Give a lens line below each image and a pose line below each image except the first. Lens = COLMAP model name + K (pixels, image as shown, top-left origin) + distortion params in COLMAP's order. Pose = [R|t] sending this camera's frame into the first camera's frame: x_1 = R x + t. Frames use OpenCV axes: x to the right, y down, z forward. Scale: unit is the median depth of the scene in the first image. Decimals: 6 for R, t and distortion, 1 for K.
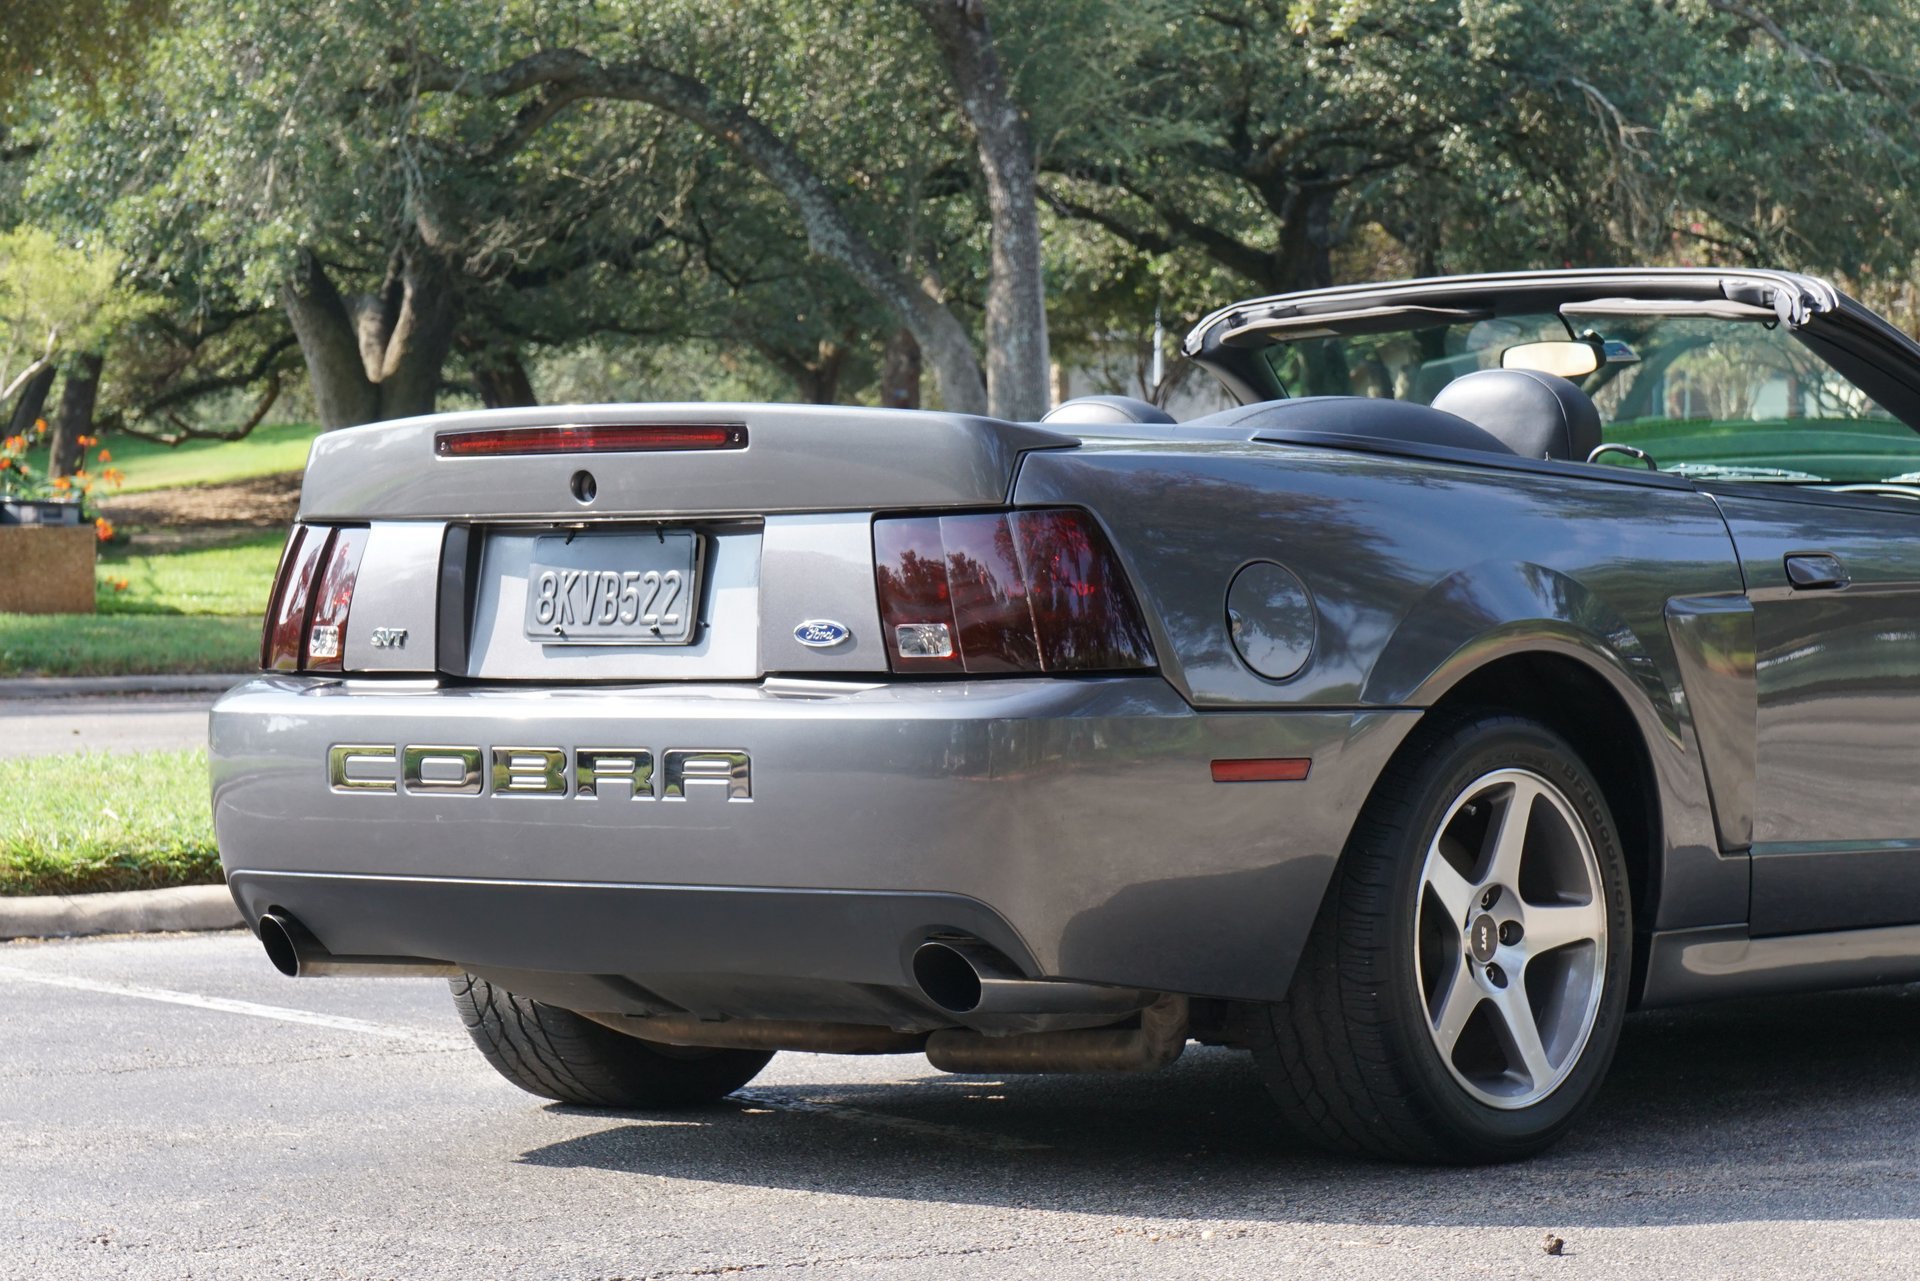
lens RADIAL K [[5793.5, 0, 960.0], [0, 5793.5, 640.5], [0, 0, 1]] dist [0.745805, -1.478209]
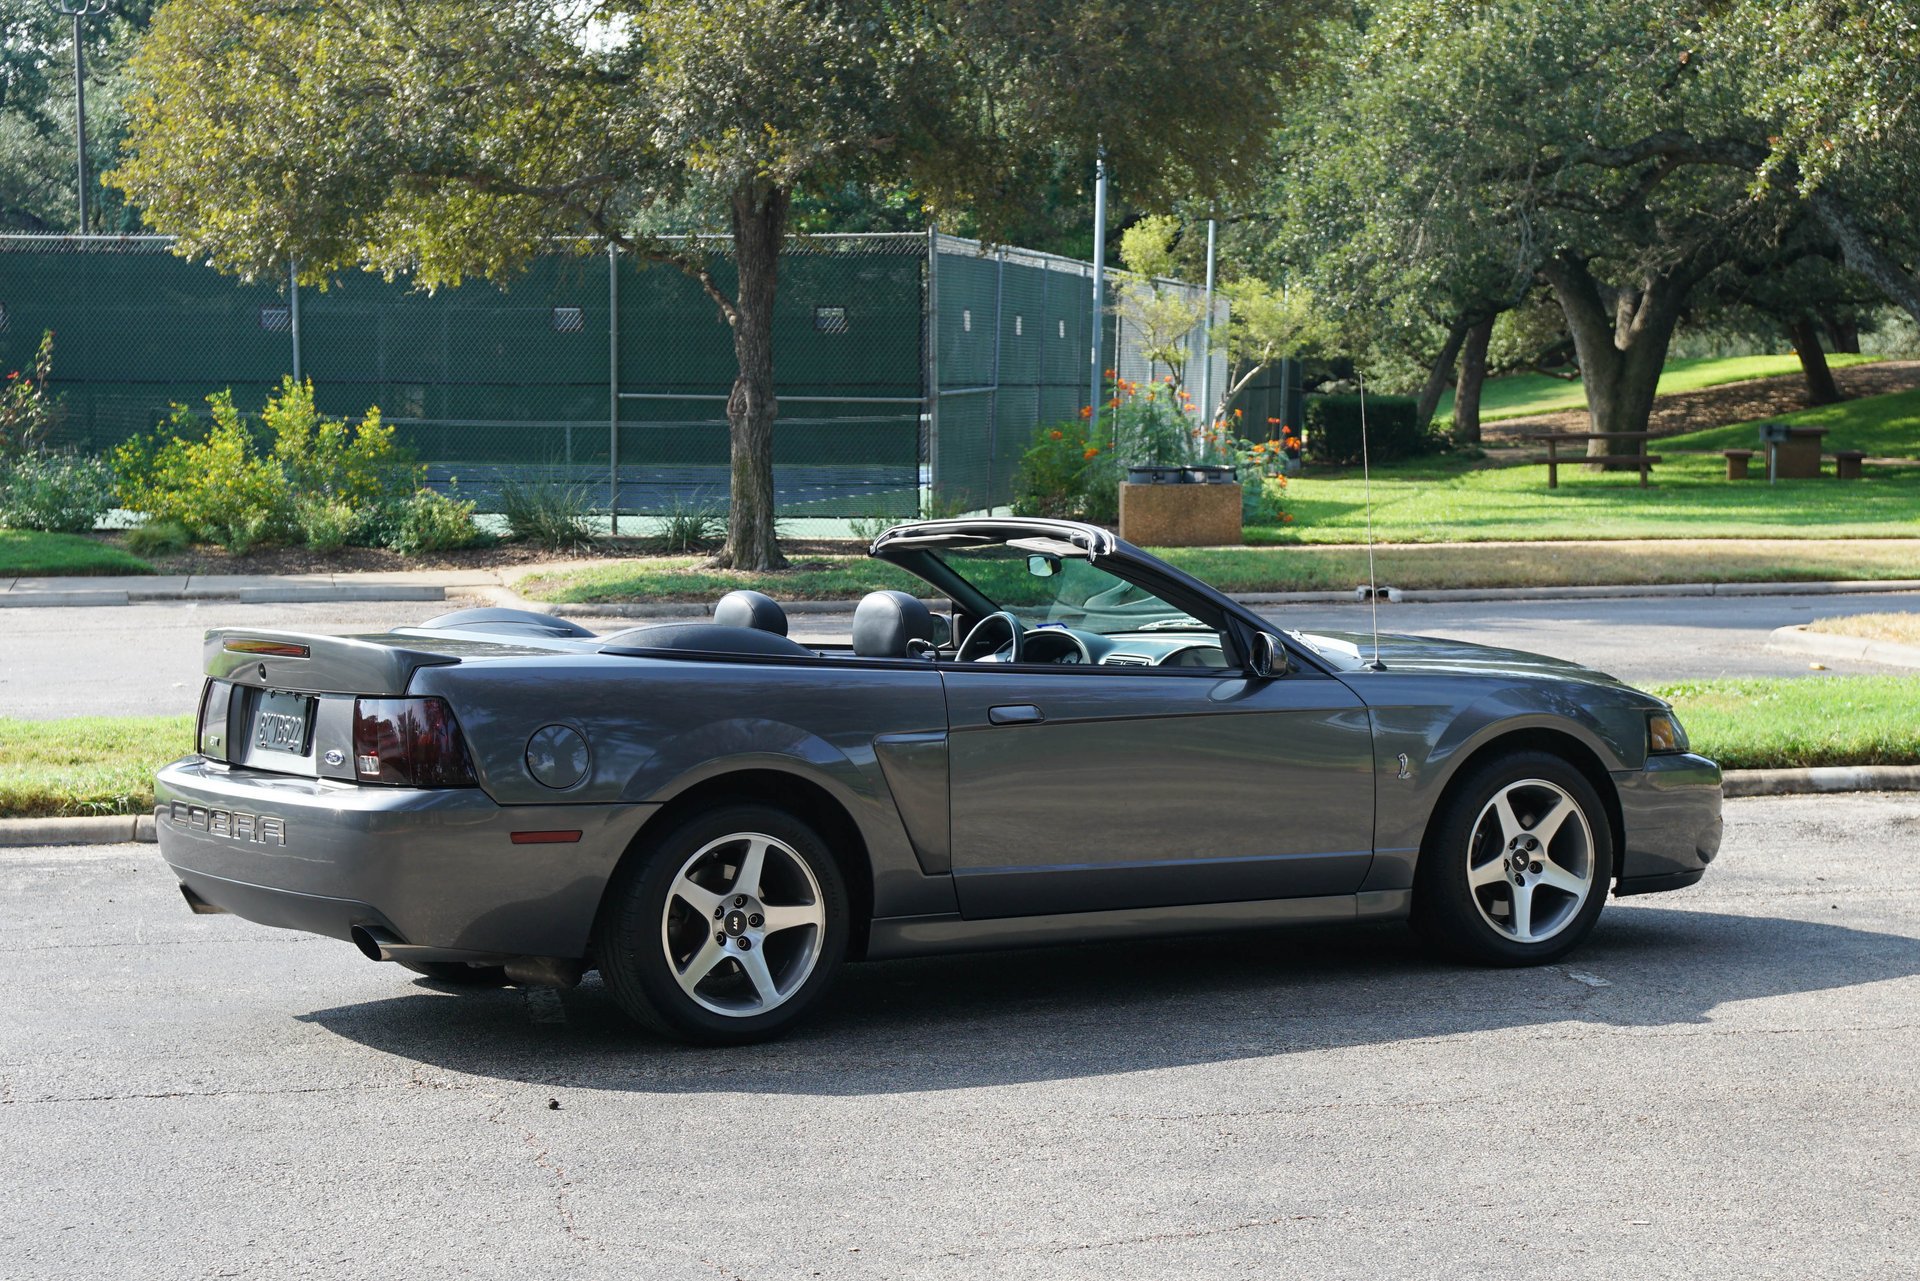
lens RADIAL K [[4193.9, 0, 958.5], [0, 4193.9, 731.8], [0, 0, 1]] dist [0.235459, 0.045691]
pose [[0.944428, 0.025868, -0.327699, 0.575804], [-0.006048, 0.998098, 0.061358, -0.088738], [0.328663, -0.055966, 0.942788, -0.209850]]
